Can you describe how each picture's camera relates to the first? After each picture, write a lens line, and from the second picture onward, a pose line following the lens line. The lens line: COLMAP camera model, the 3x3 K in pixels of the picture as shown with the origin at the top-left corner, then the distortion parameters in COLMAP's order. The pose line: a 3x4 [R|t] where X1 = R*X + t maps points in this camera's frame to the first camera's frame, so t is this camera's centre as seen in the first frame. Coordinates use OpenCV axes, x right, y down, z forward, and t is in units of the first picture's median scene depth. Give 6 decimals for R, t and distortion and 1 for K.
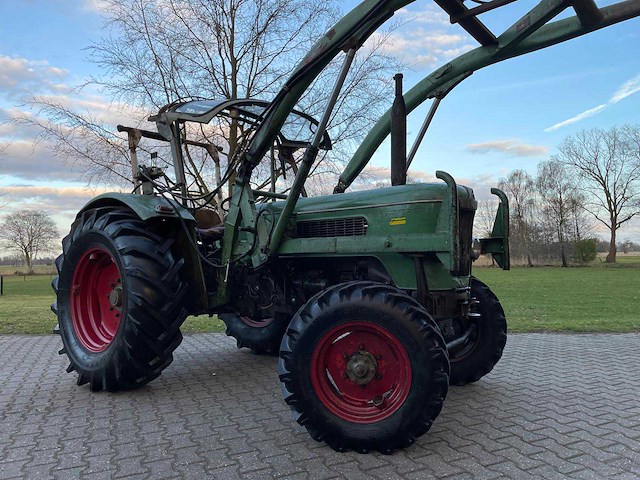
lens RADIAL K [[469.3, 0, 325.7], [0, 469.3, 237.3], [0, 0, 1]] dist [0.083111, -0.095566]
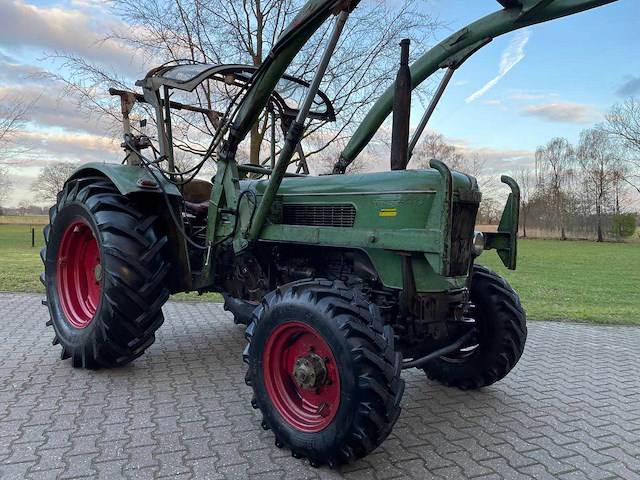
lens RADIAL K [[469.3, 0, 322.4], [0, 469.3, 237.7], [0, 0, 1]] dist [0.083111, -0.095566]
pose [[0.996982, 0.045135, -0.063164, 0.067981], [-0.039924, 0.995877, 0.081453, -0.041654], [0.066580, -0.078685, 0.994674, 0.077634]]
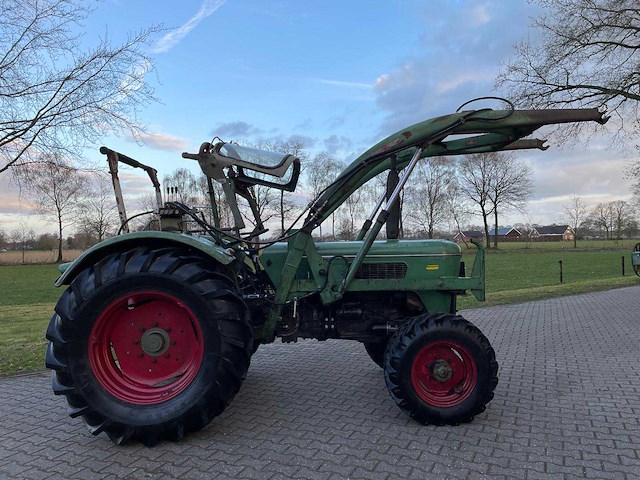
lens RADIAL K [[469.3, 0, 315.8], [0, 469.3, 238.2], [0, 0, 1]] dist [0.083111, -0.095566]
pose [[0.770619, 0.013767, 0.637148, -0.829663], [-0.024431, 0.999670, 0.007948, -0.099234], [-0.636828, -0.021691, 0.770701, 0.078044]]
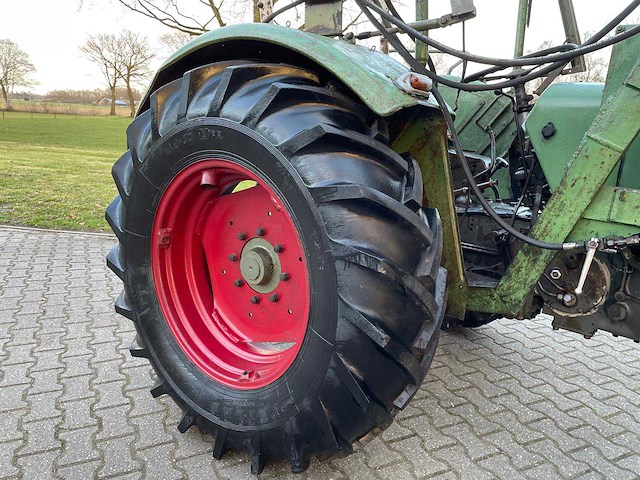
lens RADIAL K [[469.3, 0, 325.0], [0, 469.3, 236.0], [0, 0, 1]] dist [0.083111, -0.095566]
pose [[0.996725, 0.072328, 0.036177, -0.406406], [-0.079640, 0.955622, 0.283627, -0.043052], [-0.014057, -0.285579, 0.958252, 0.581128]]
